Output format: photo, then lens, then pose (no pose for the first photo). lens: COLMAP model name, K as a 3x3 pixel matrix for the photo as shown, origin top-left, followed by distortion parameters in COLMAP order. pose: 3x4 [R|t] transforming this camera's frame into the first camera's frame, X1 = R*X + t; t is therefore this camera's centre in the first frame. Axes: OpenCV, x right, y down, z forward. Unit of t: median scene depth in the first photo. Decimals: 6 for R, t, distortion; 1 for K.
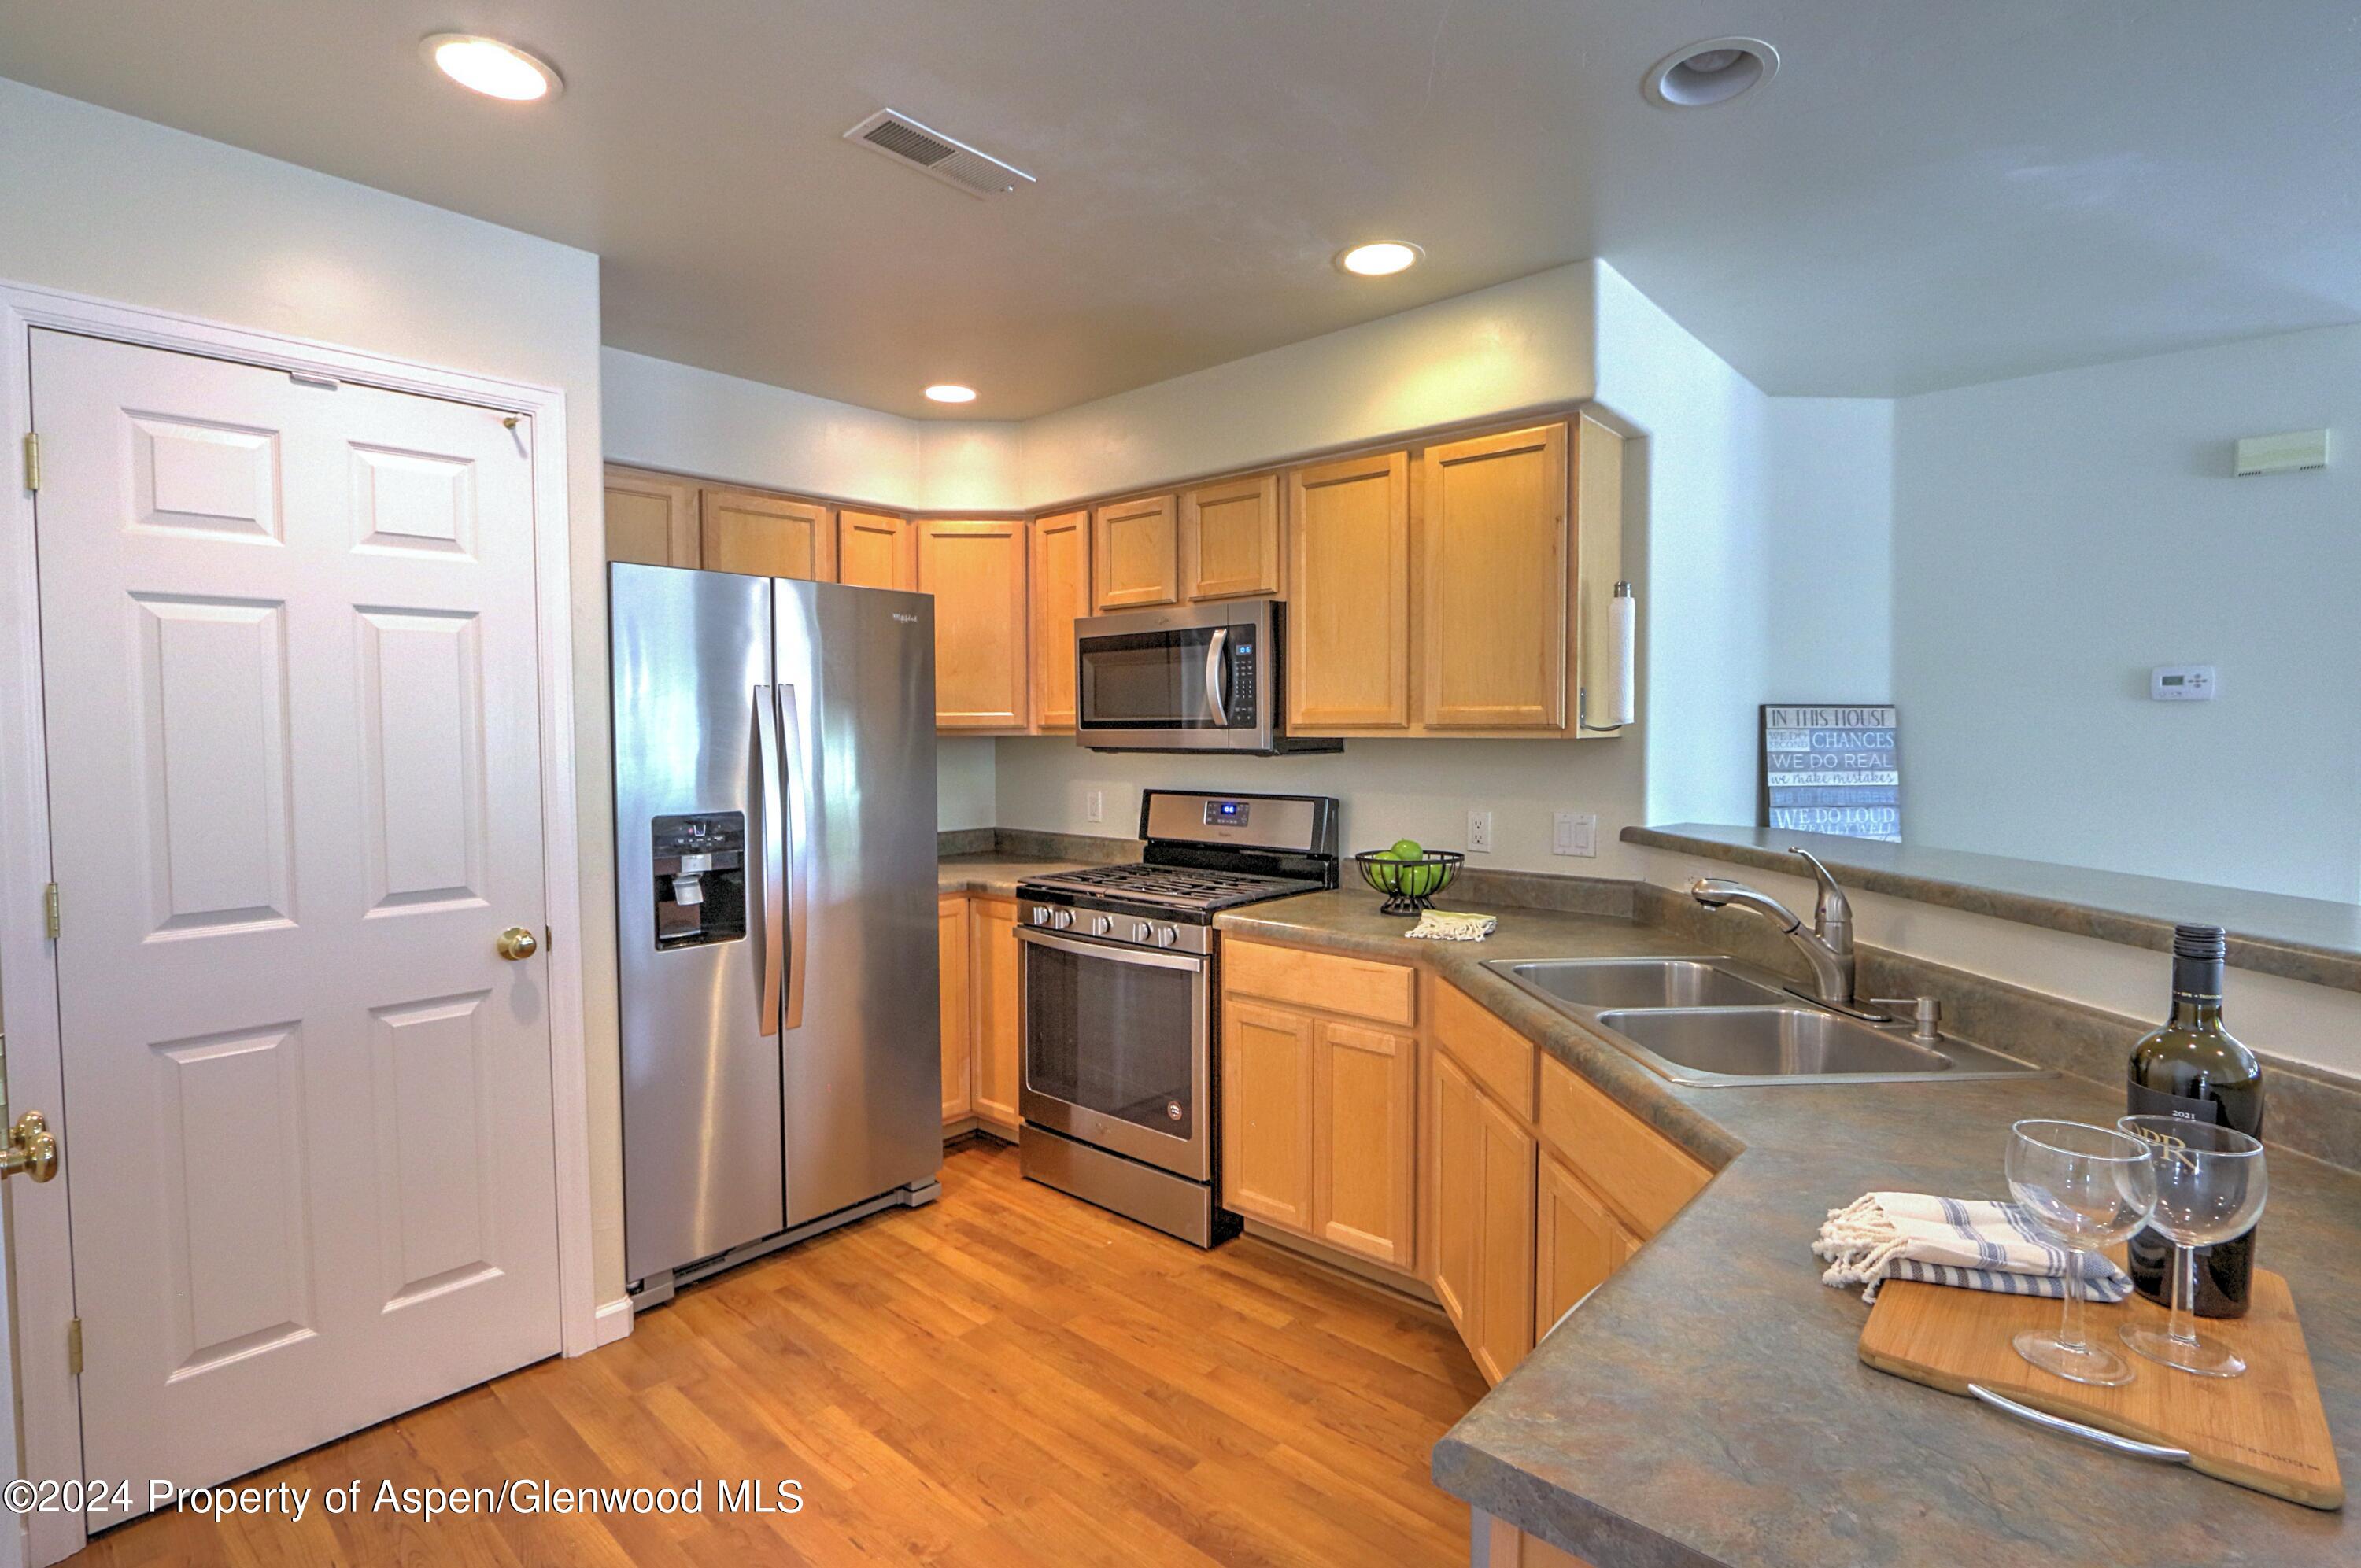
lens RADIAL K [[1102.3, 0, 1161.7], [0, 1102.3, 769.5], [0, 0, 1]] dist [-0.019763, 0.004126]
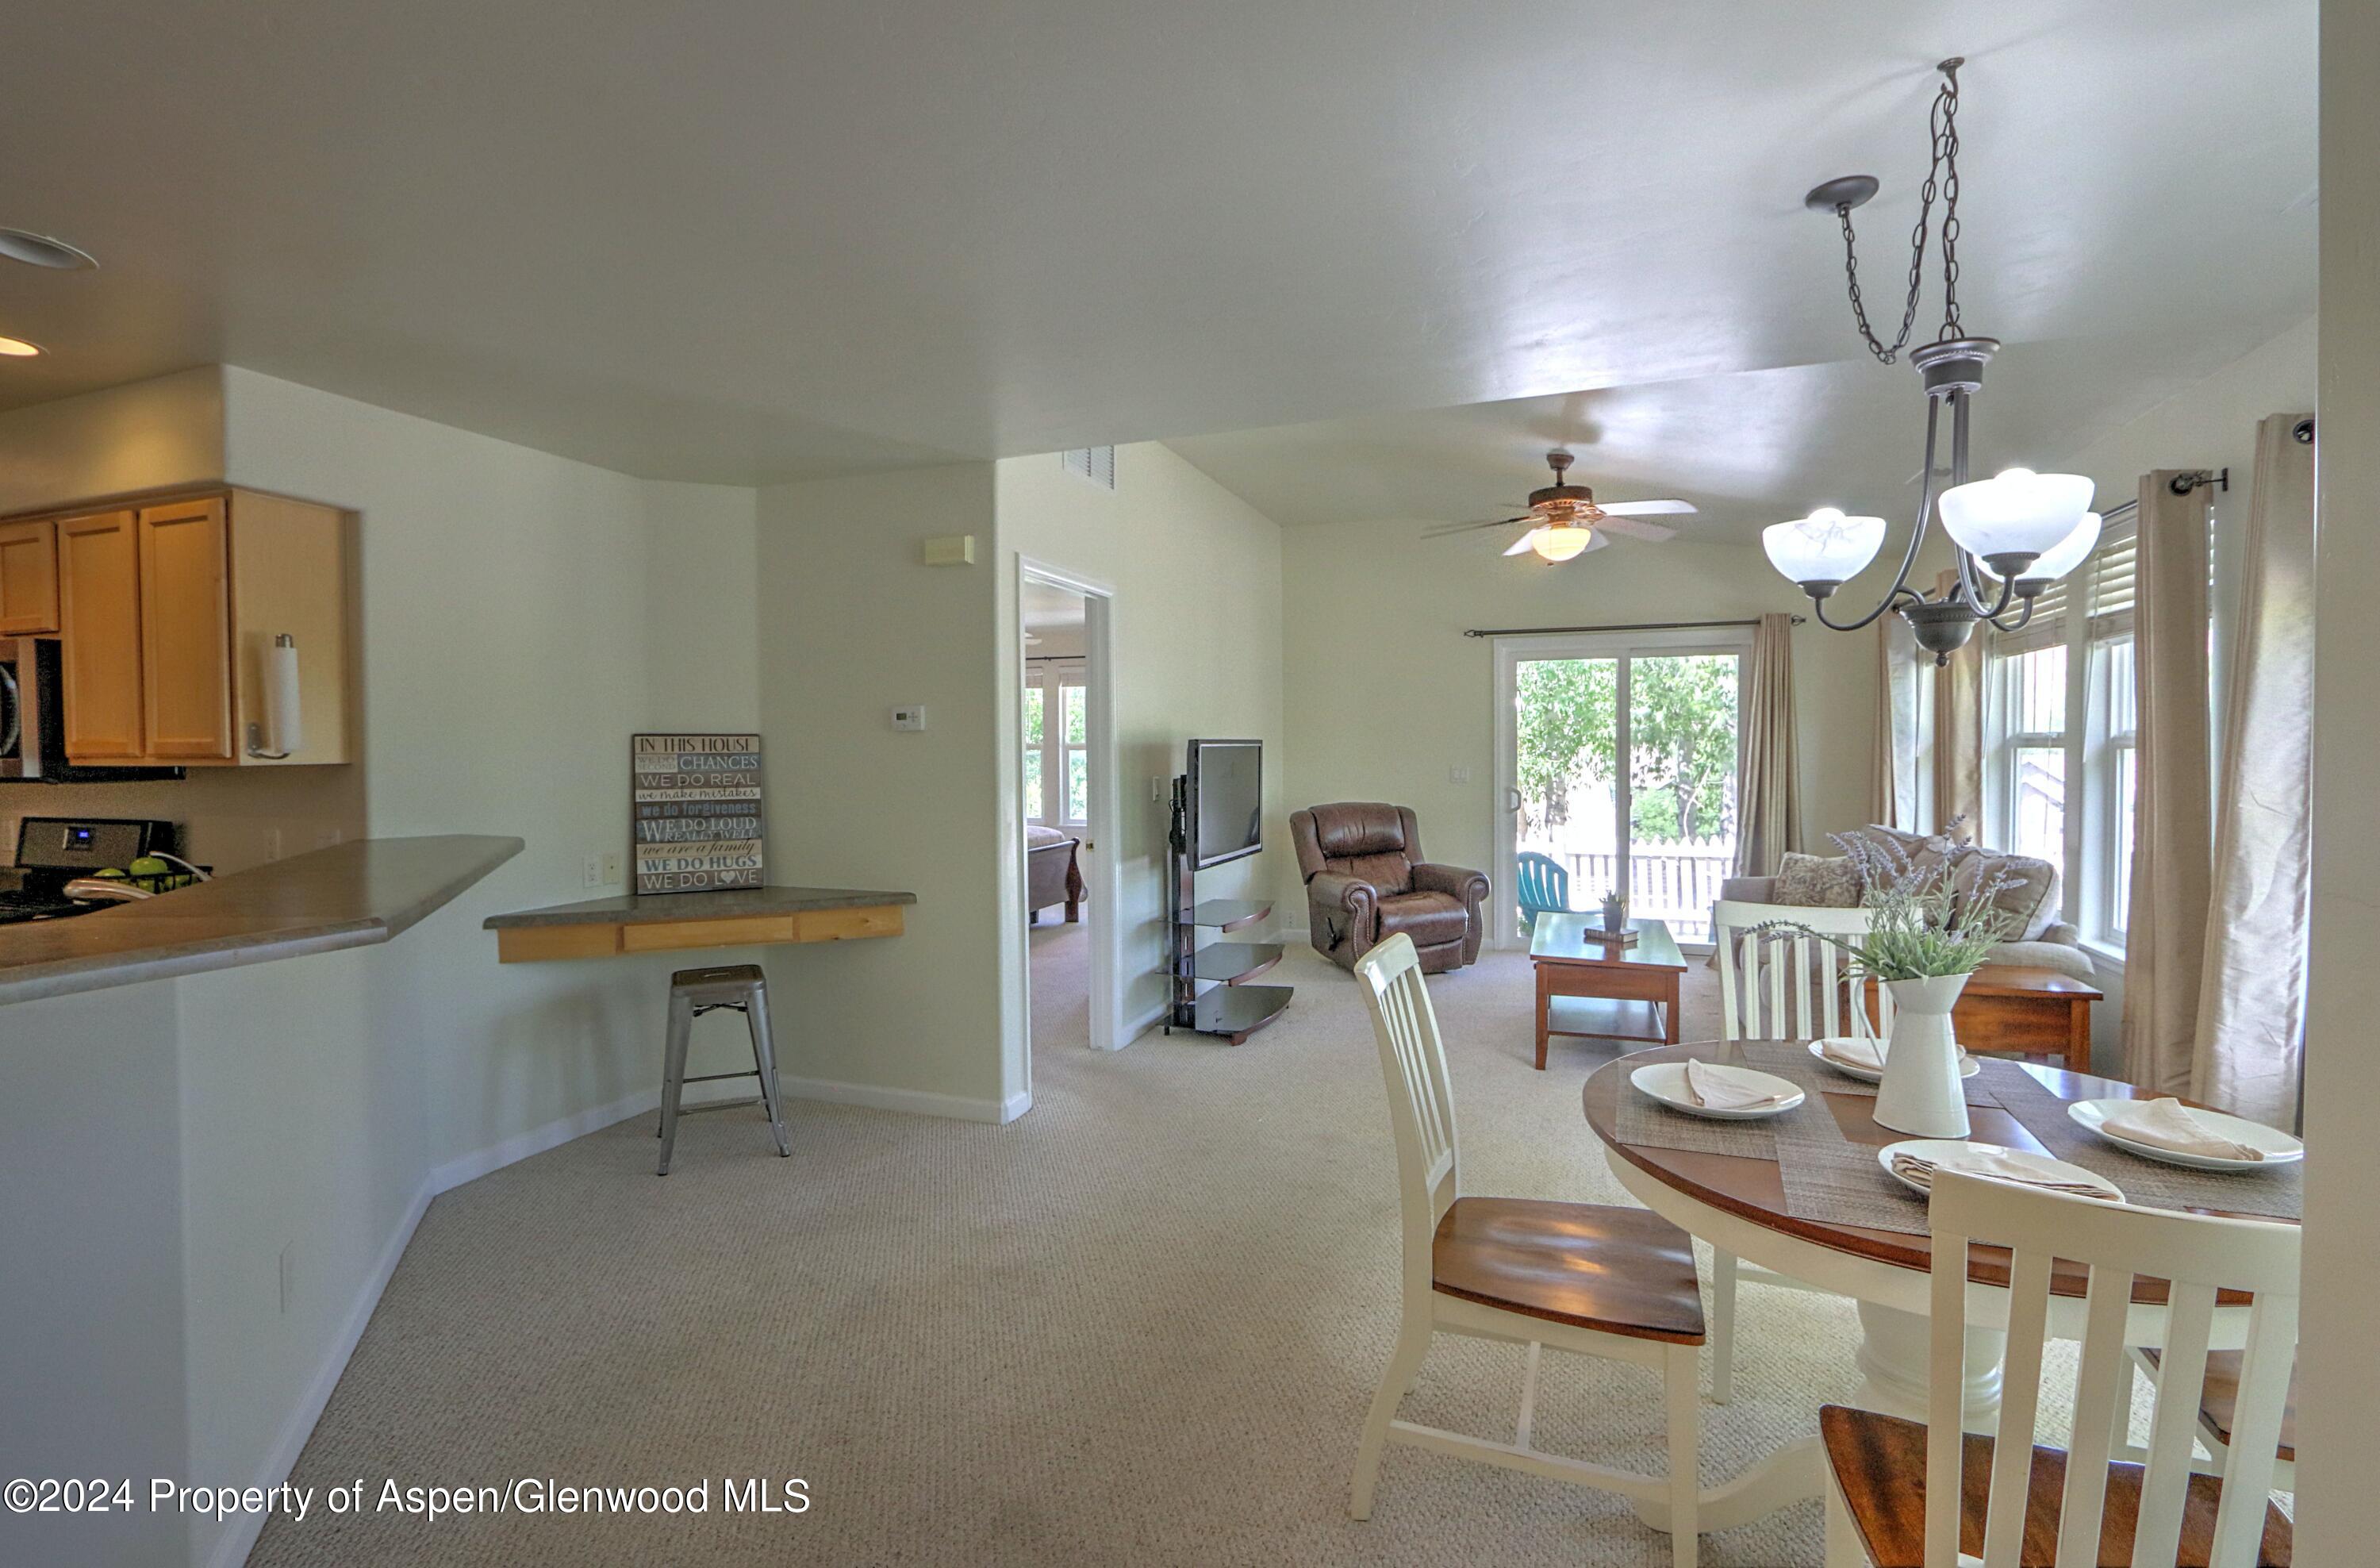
lens RADIAL K [[1111.5, 0, 1161.7], [0, 1111.5, 774.1], [0, 0, 1]] dist [-0.019763, 0.004126]
pose [[0.932600, -0.012809, 0.360684, 0.763543], [0.017713, 0.999790, -0.010294, 0.008927], [-0.360476, 0.015989, 0.932631, -0.399019]]
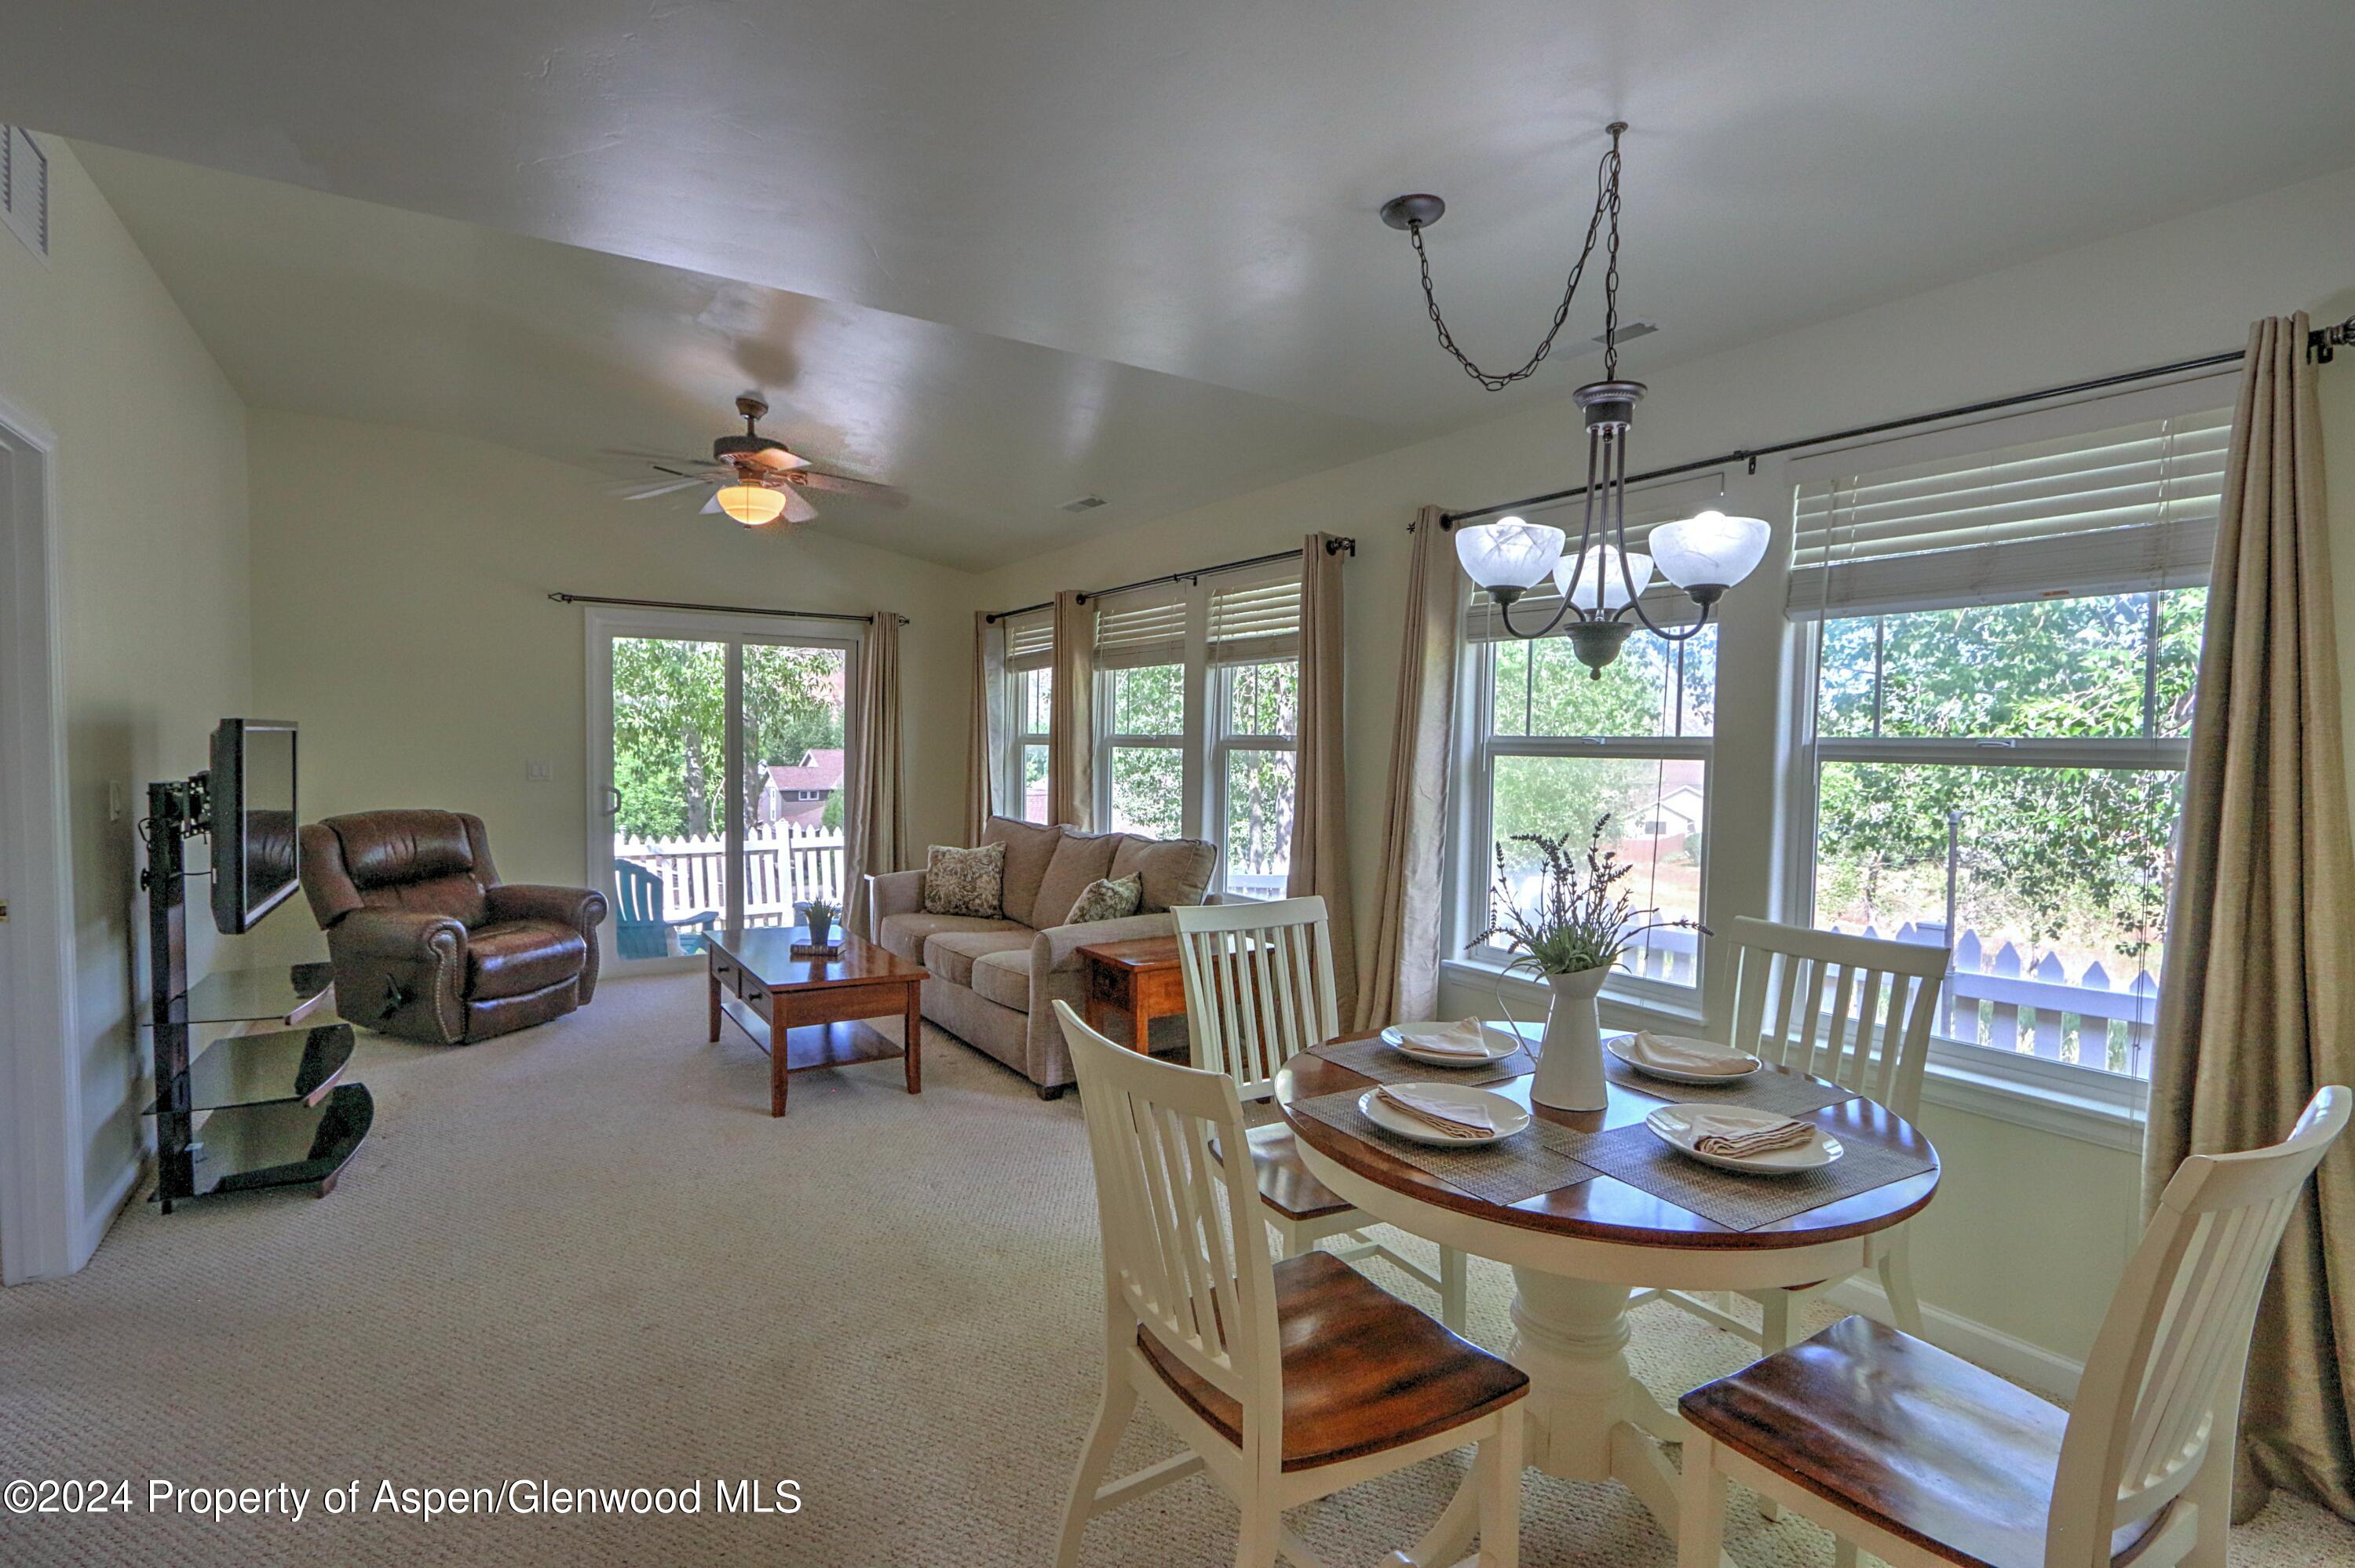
lens RADIAL K [[1099.5, 0, 1165.5], [0, 1099.5, 792.4], [0, 0, 1]] dist [-0.019763, 0.004126]
pose [[0.262124, -0.036965, 0.964326, 0.677945], [0.019084, 0.999269, 0.033117, -0.008019], [-0.964846, 0.009722, 0.262638, 0.077769]]
